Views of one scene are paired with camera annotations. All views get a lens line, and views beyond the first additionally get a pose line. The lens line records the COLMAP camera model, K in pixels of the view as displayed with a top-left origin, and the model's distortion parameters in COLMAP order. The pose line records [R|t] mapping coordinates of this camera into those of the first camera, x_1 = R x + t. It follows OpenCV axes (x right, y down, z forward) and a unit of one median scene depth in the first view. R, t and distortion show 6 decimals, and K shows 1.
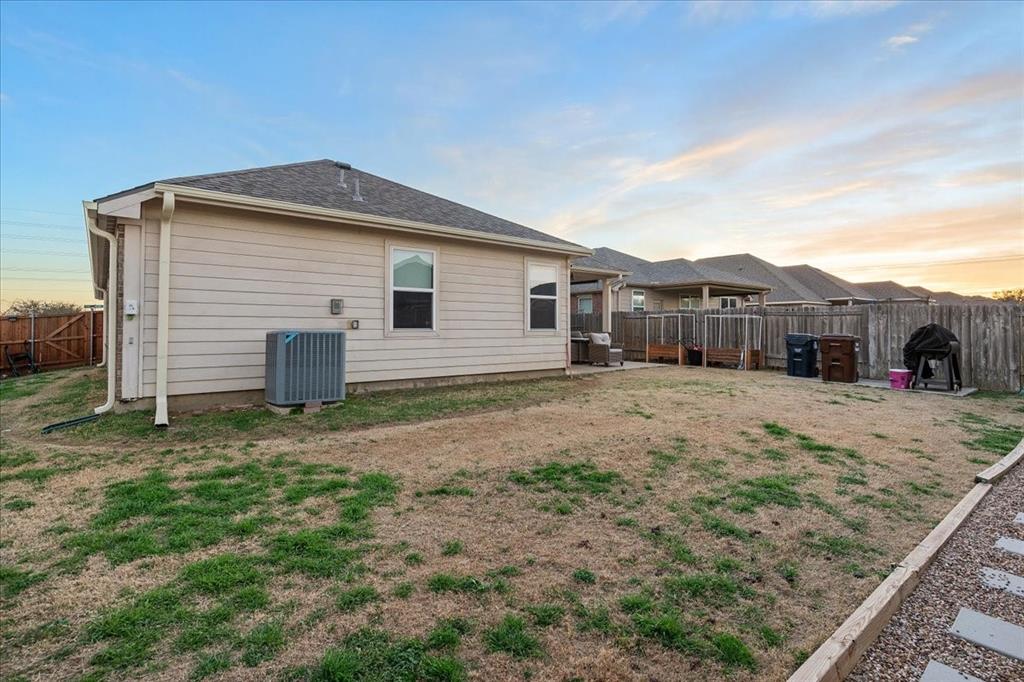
lens RADIAL K [[498.9, 0, 513.6], [0, 498.9, 333.9], [0, 0, 1]] dist [0.000126, -0.000279]
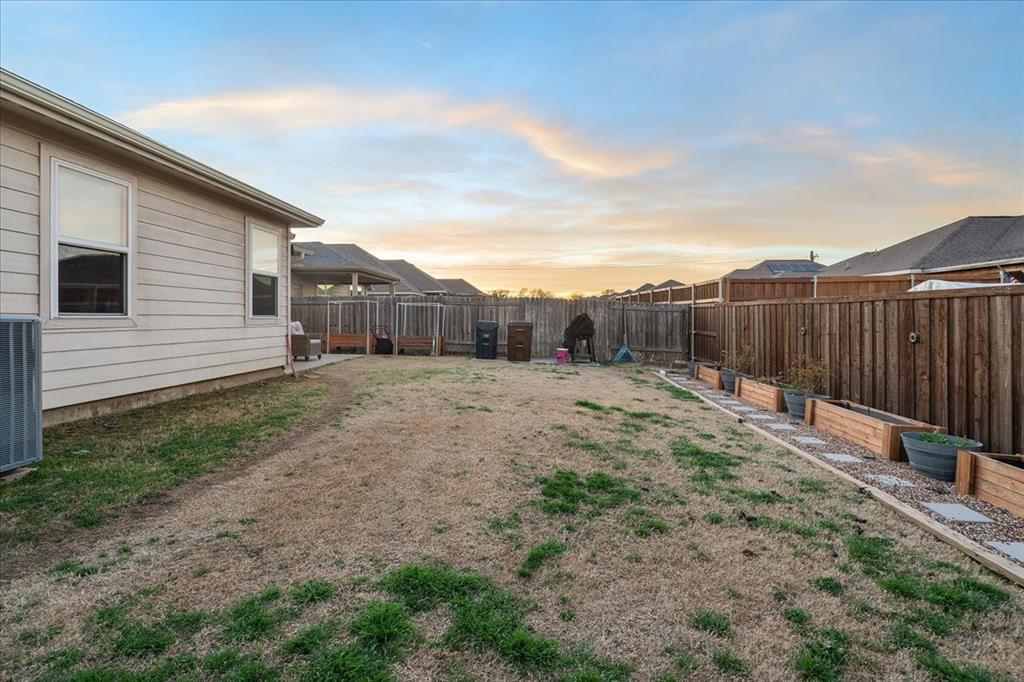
lens RADIAL K [[498.9, 0, 513.9], [0, 498.9, 322.7], [0, 0, 1]] dist [0.000126, -0.000279]
pose [[0.675122, -0.005557, 0.737686, -0.251773], [0.005386, 0.999982, 0.002603, 0.000835], [-0.737687, 0.002216, 0.675139, 0.222308]]
